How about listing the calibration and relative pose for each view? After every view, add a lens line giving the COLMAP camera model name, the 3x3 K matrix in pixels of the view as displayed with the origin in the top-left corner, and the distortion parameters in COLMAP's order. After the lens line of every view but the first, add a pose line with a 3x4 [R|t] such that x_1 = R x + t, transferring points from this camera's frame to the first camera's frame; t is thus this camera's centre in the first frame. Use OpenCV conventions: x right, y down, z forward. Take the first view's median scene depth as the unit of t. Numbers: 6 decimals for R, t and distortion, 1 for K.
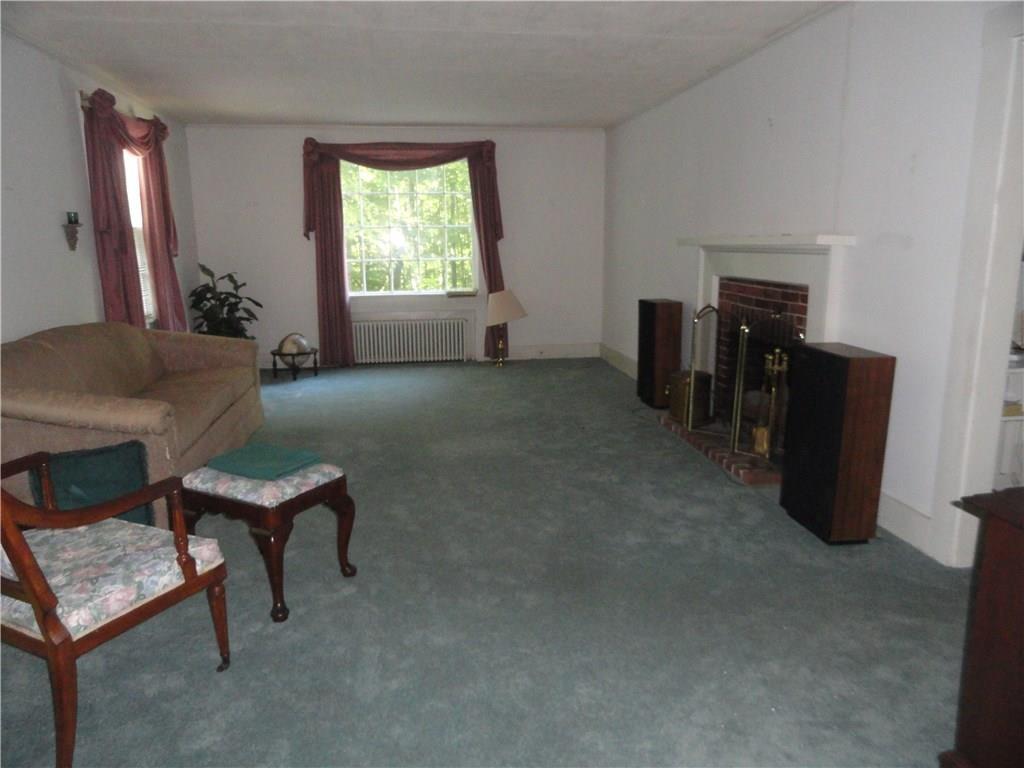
lens RADIAL K [[717.3, 0, 512.8], [0, 717.3, 382.6], [0, 0, 1]] dist [-0.003691, -0.003127]
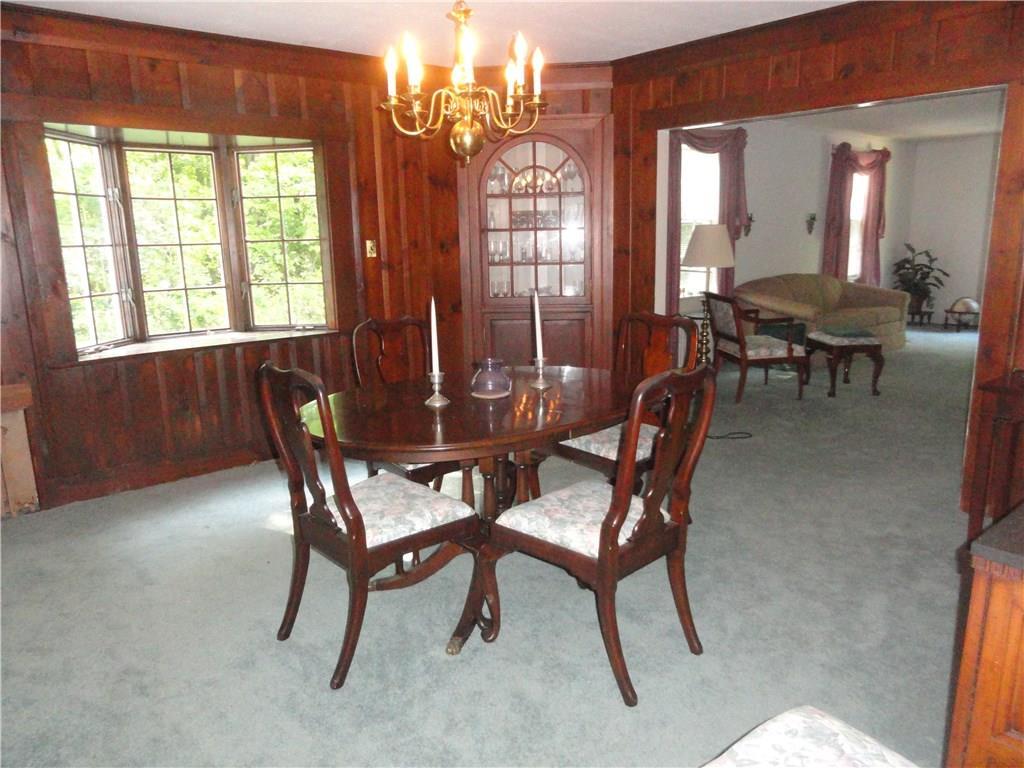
lens RADIAL K [[717.3, 0, 513.6], [0, 717.3, 383.3], [0, 0, 1]] dist [-0.003691, -0.003127]
pose [[0.528614, 0.173056, -0.831035, 0.410366], [-0.151266, 0.982533, 0.108386, 0.076318], [0.835276, 0.068413, 0.545558, -0.437193]]
